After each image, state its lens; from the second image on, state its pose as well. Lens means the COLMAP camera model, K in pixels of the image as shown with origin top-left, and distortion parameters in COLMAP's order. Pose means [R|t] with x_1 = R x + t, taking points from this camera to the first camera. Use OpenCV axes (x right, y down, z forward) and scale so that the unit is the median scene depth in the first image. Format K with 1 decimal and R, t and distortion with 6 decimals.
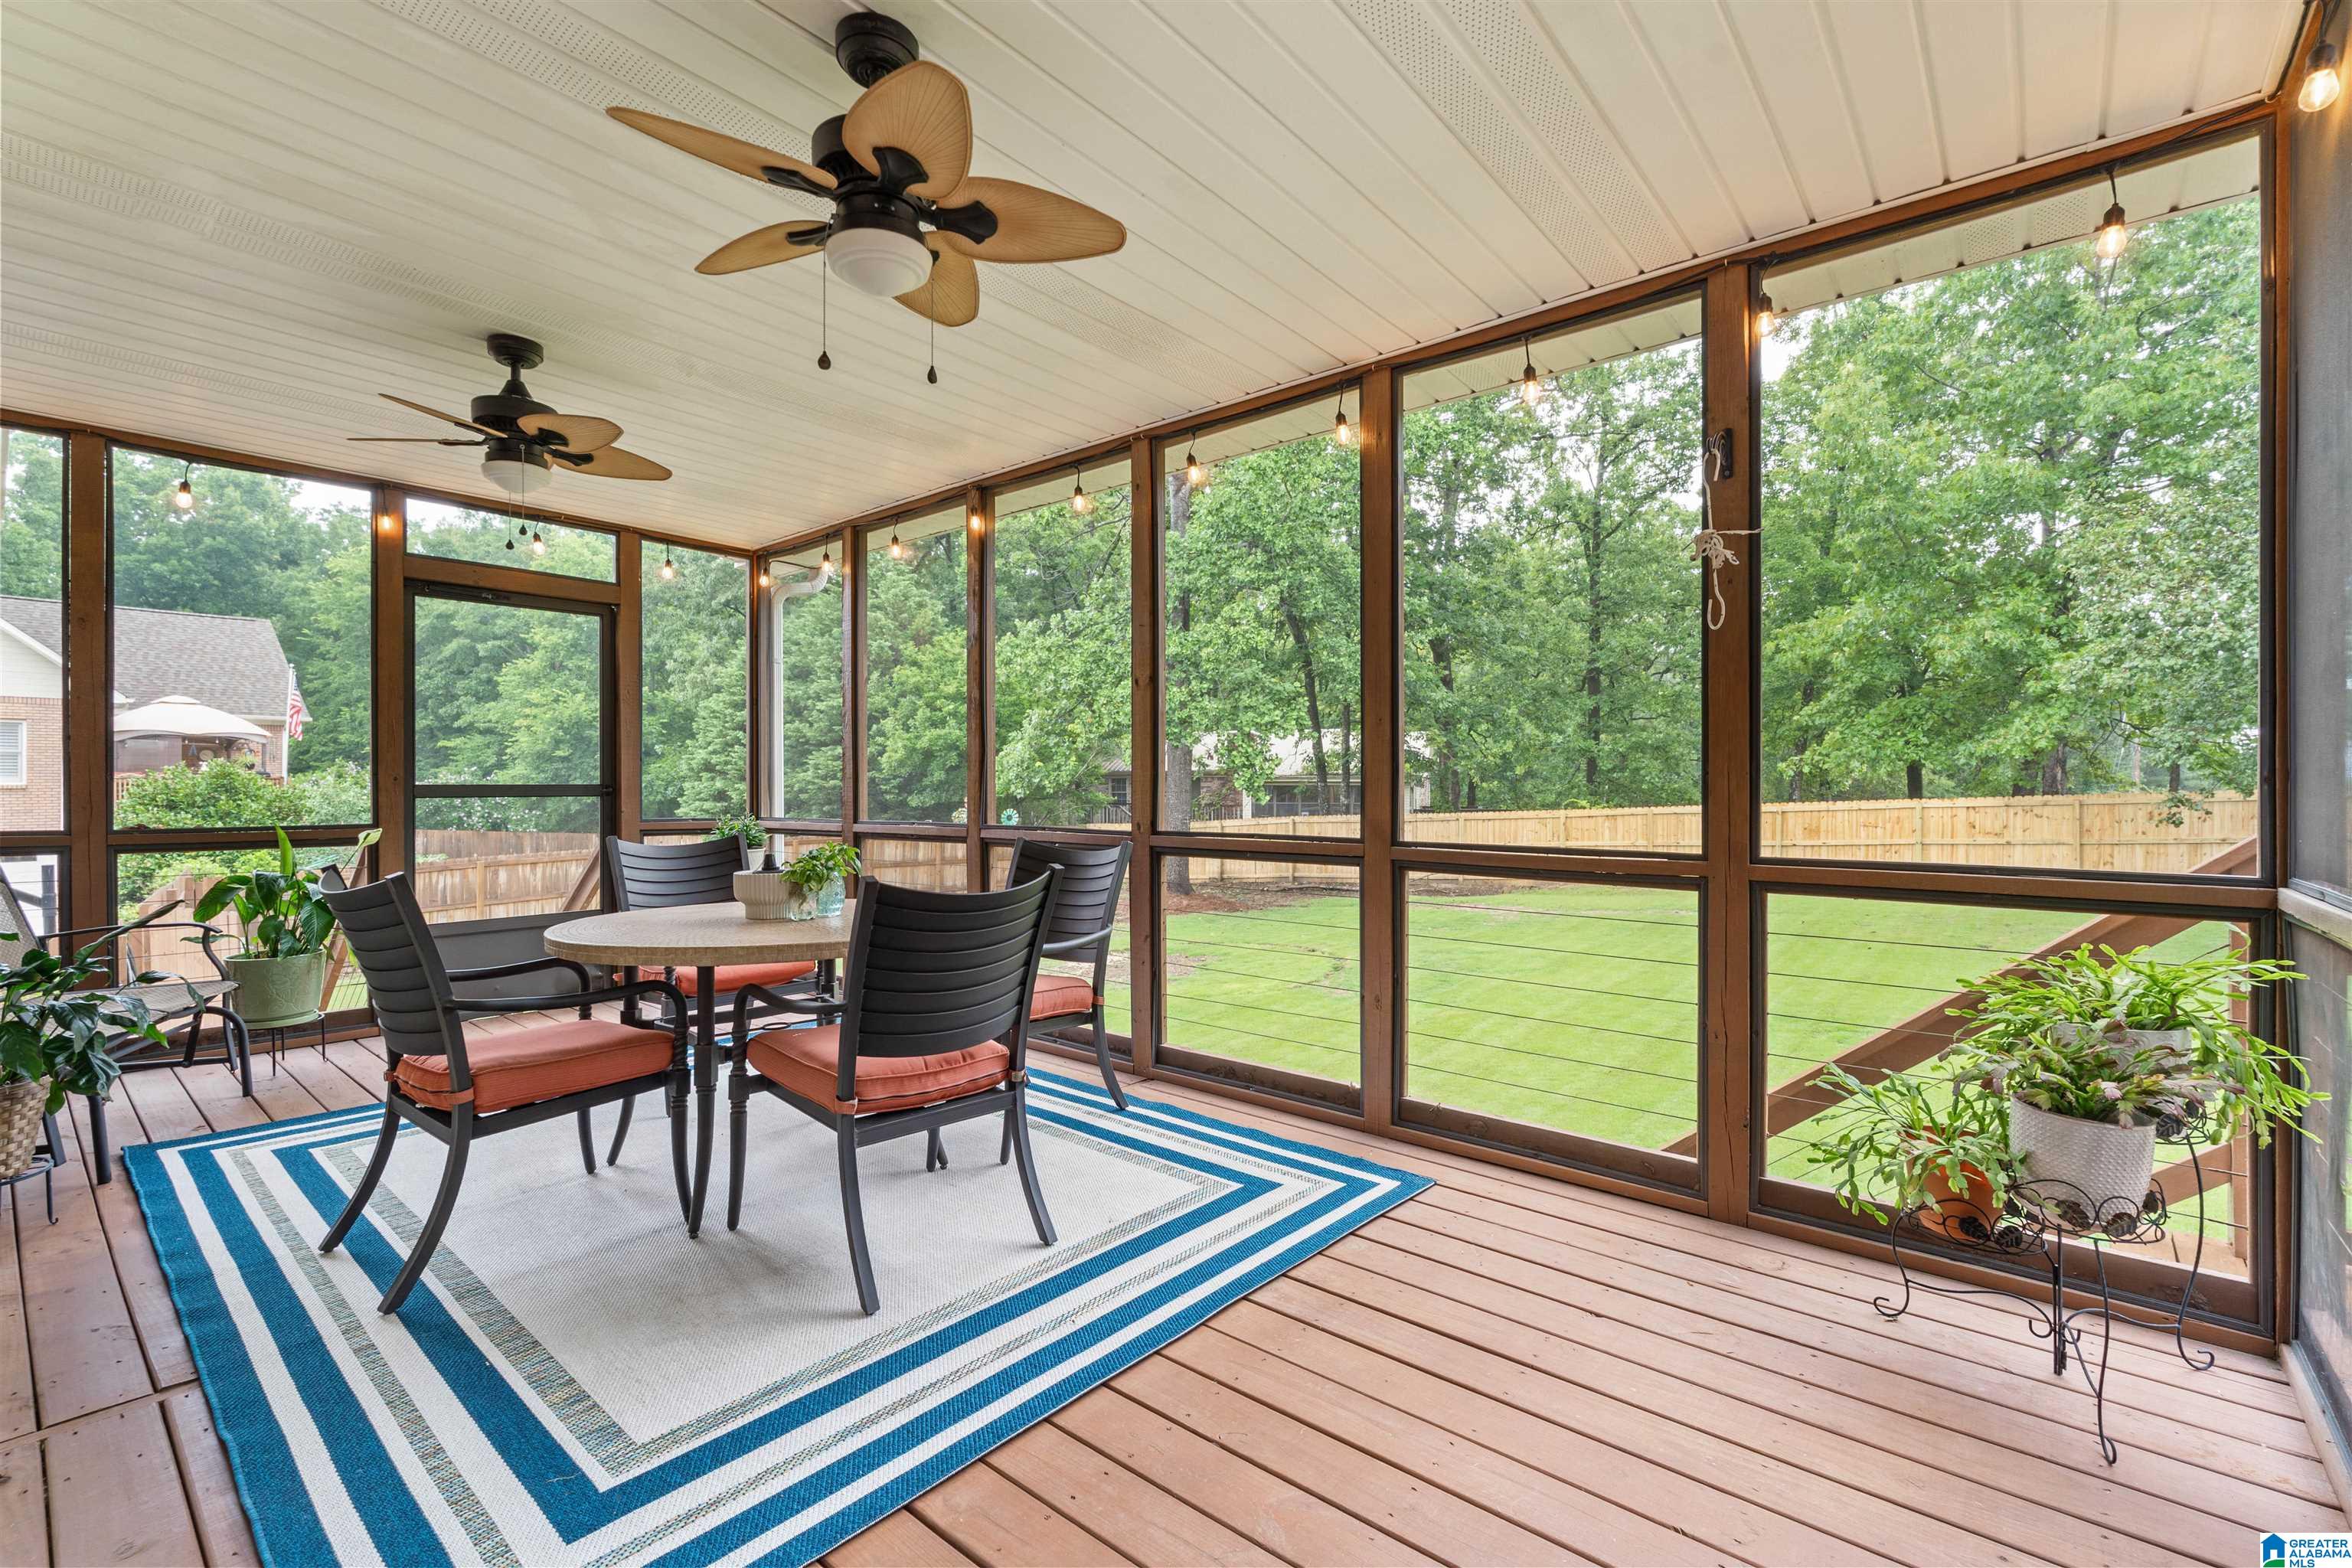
lens RADIAL K [[1037.7, 0, 1176.0], [0, 1037.7, 784.0], [0, 0, 1]] dist [-0.003908, 0.000050]
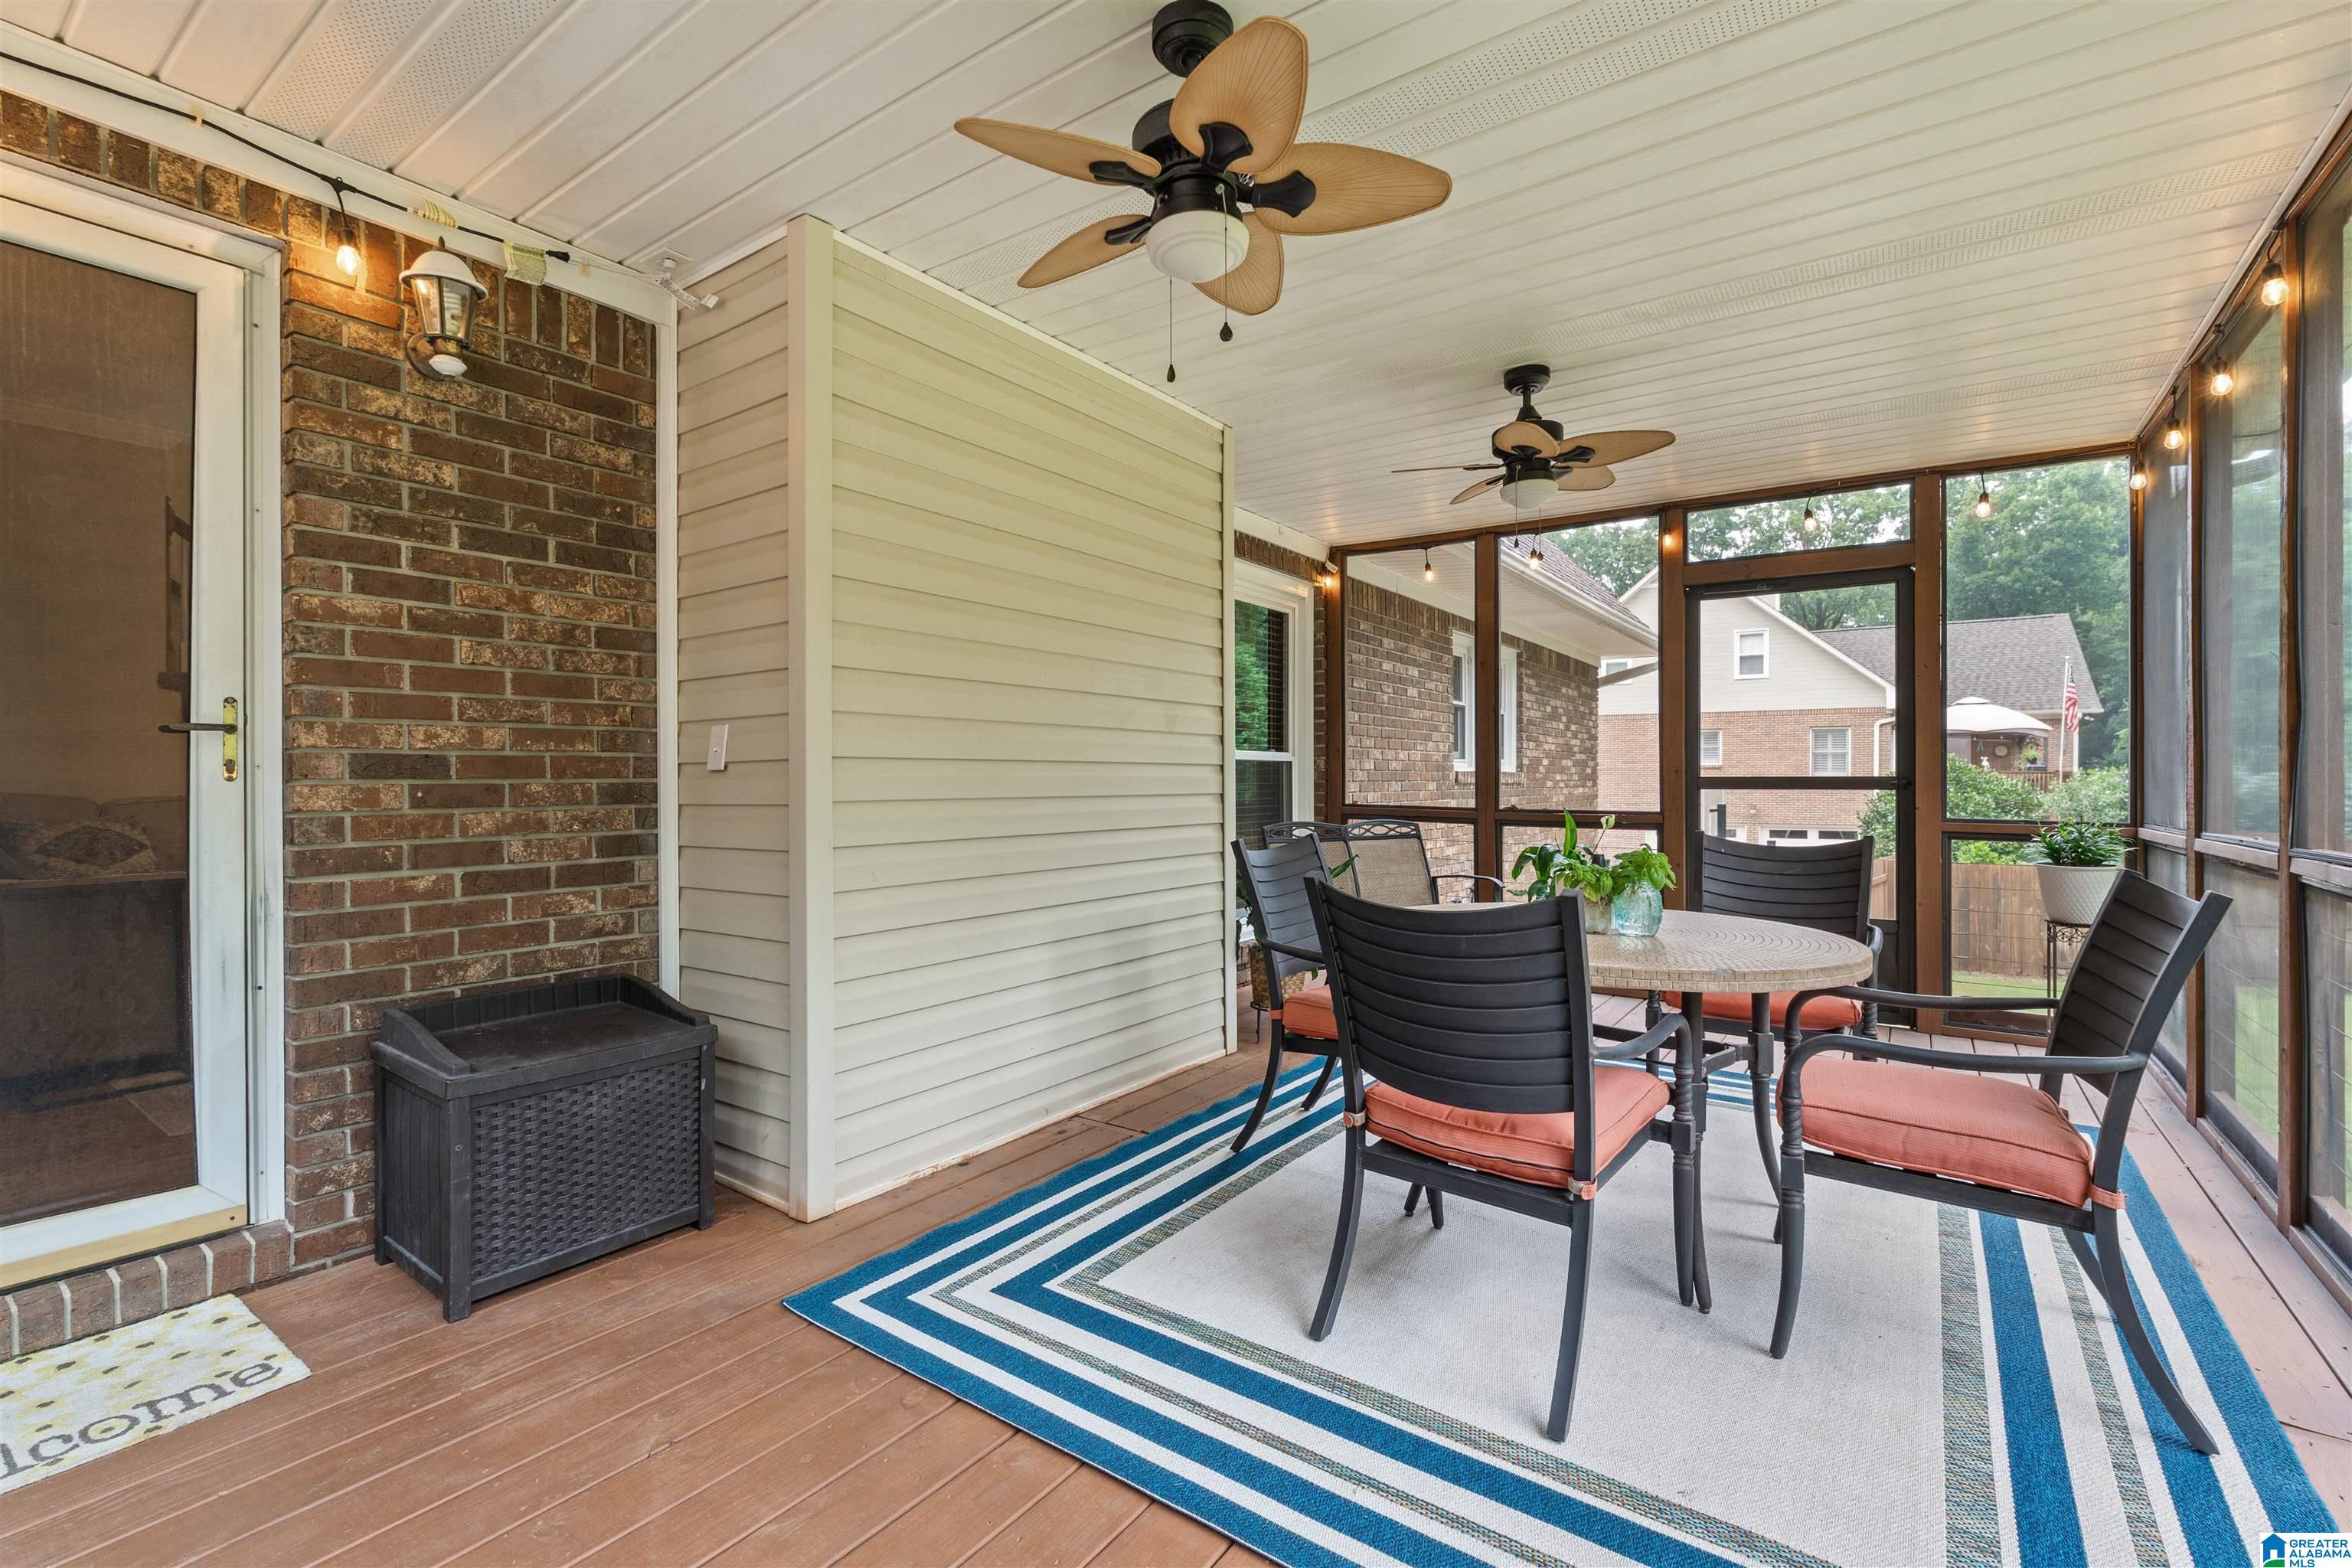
lens RADIAL K [[1033.1, 0, 1176.0], [0, 1033.1, 784.0], [0, 0, 1]] dist [-0.001518, -0.000086]
pose [[0.079200, 0.004399, -0.996849, 0.290057], [0.001417, 0.999989, 0.004525, 0.002699], [0.996858, -0.001771, 0.079192, 0.373524]]
